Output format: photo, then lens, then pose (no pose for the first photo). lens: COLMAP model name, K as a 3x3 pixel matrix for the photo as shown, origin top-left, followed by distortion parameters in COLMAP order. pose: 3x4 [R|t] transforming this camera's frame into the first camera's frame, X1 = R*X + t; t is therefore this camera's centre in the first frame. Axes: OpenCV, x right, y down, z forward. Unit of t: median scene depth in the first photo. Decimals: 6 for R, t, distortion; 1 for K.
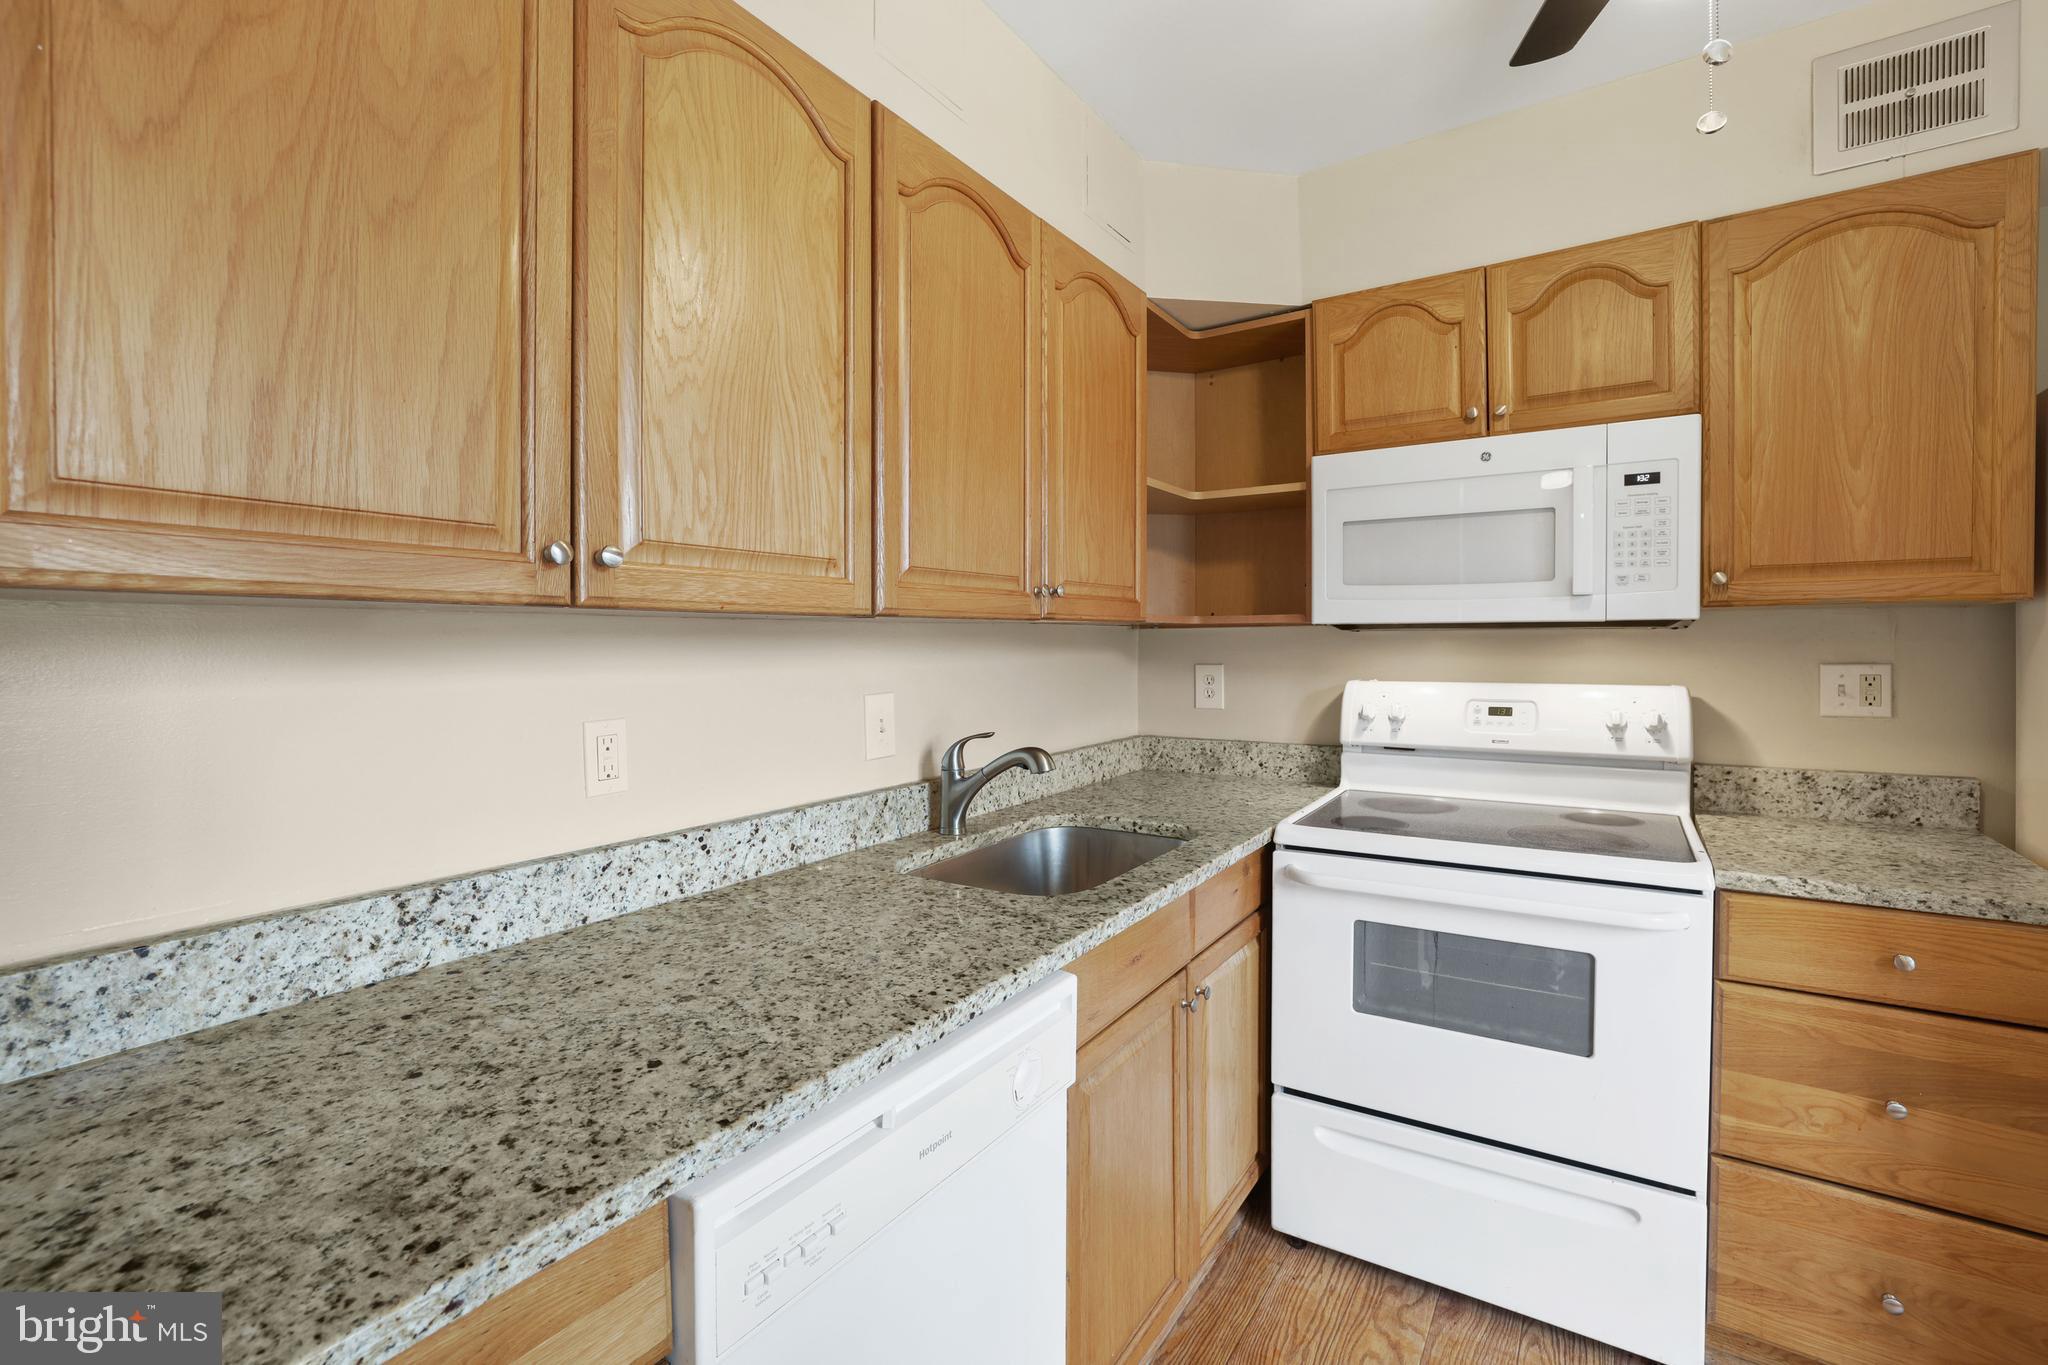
lens RADIAL K [[902.8, 0, 1011.1], [0, 902.8, 663.6], [0, 0, 1]] dist [-0.047064, 0.016877]
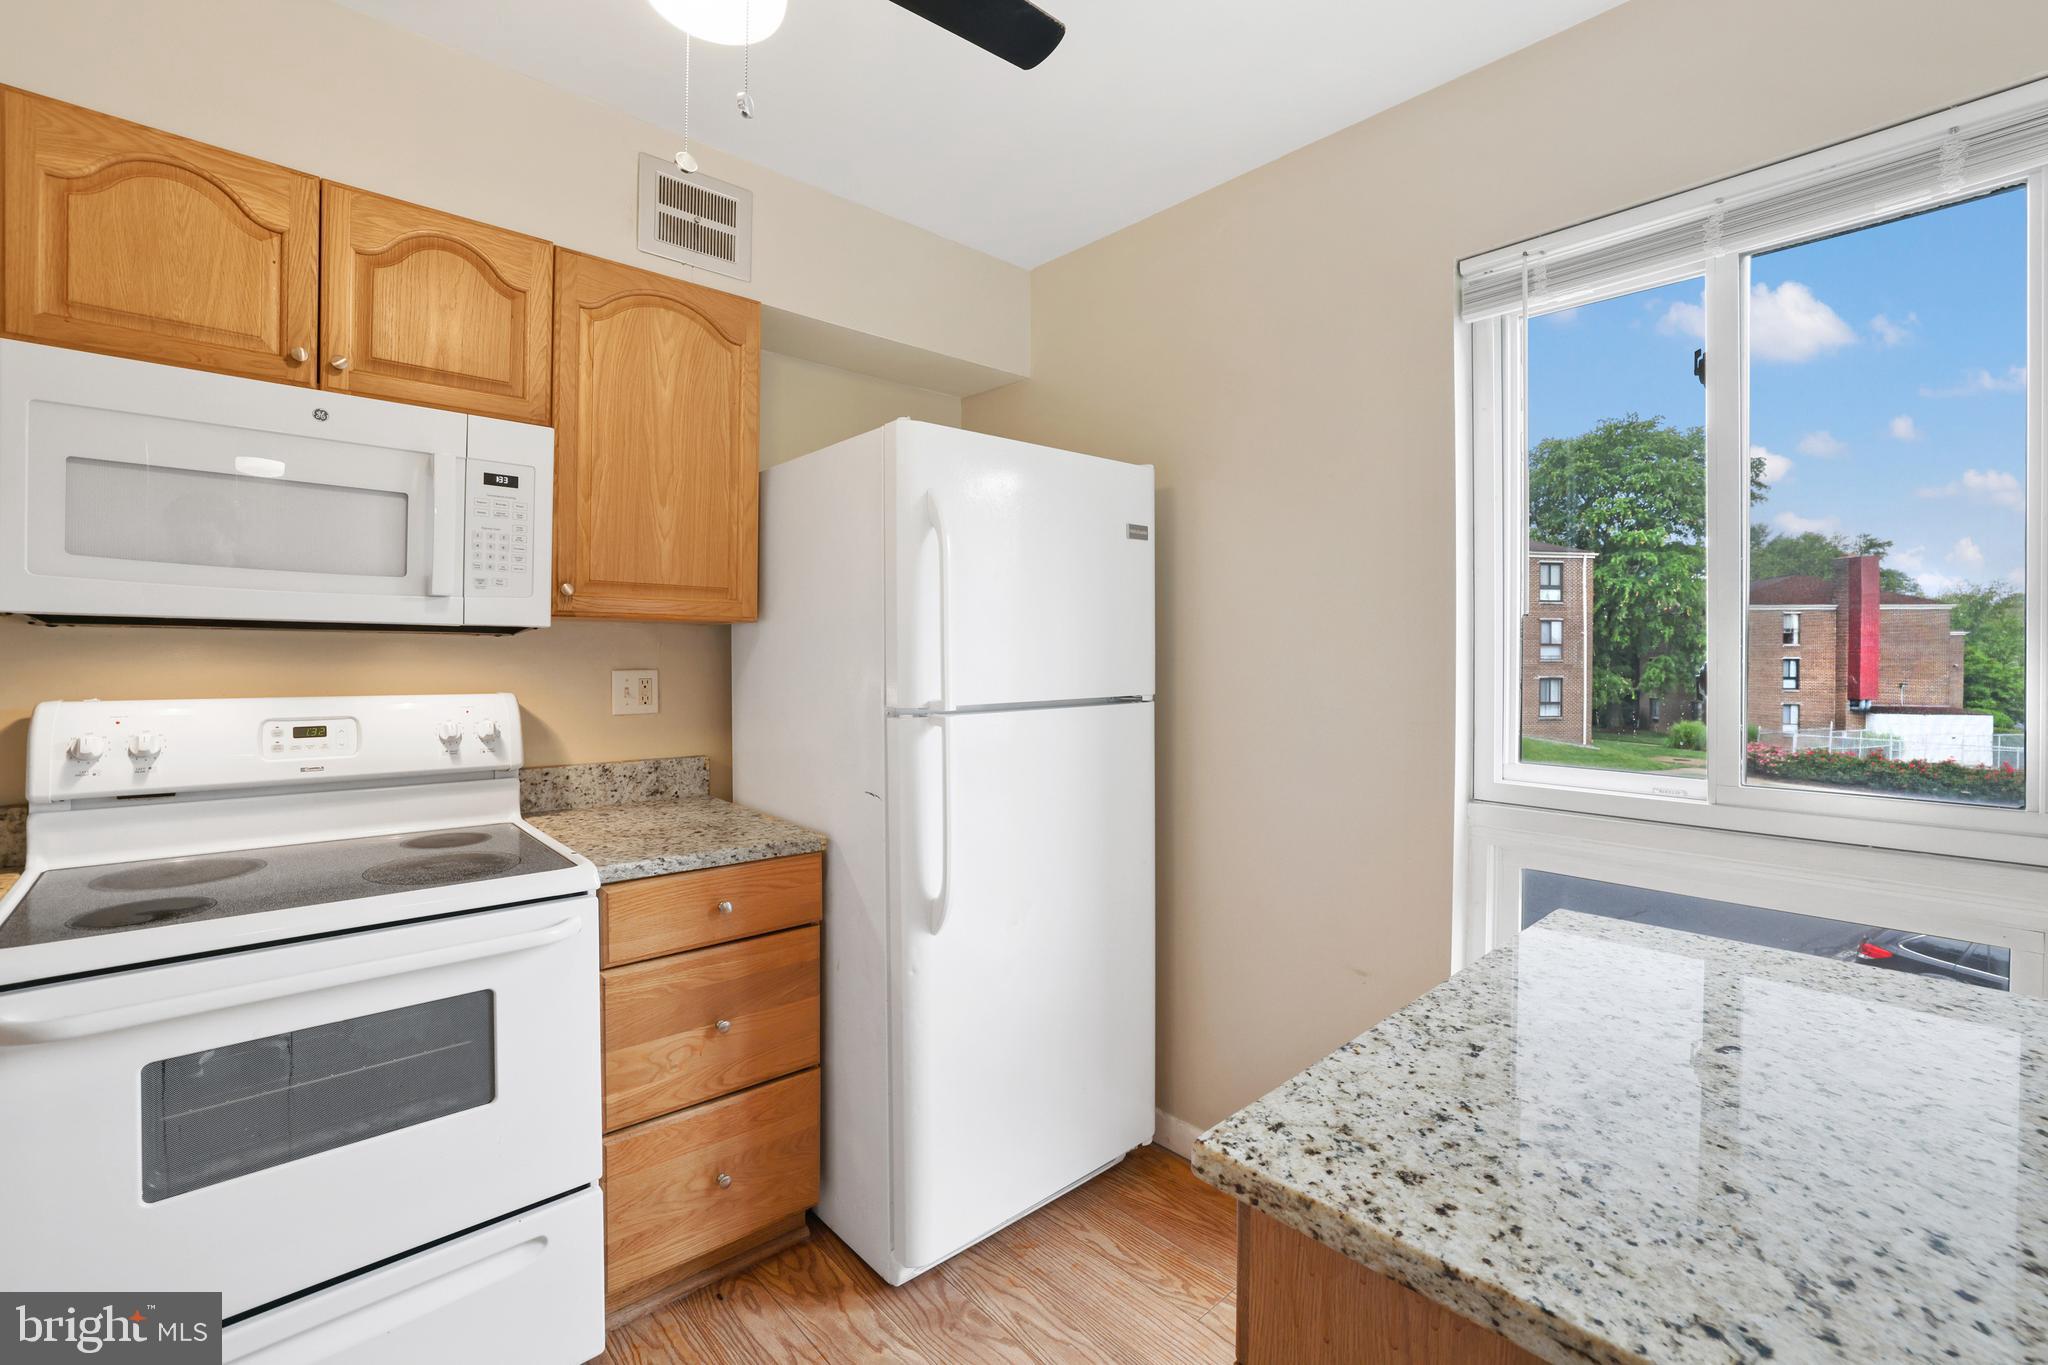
lens RADIAL K [[885.5, 0, 1022.9], [0, 885.5, 660.4], [0, 0, 1]] dist [-0.044551, 0.014976]
pose [[0.229522, 0.002199, 0.973301, -0.082901], [0.009090, 0.999949, -0.004403, -0.002553], [-0.973261, 0.009858, 0.229491, 0.224290]]
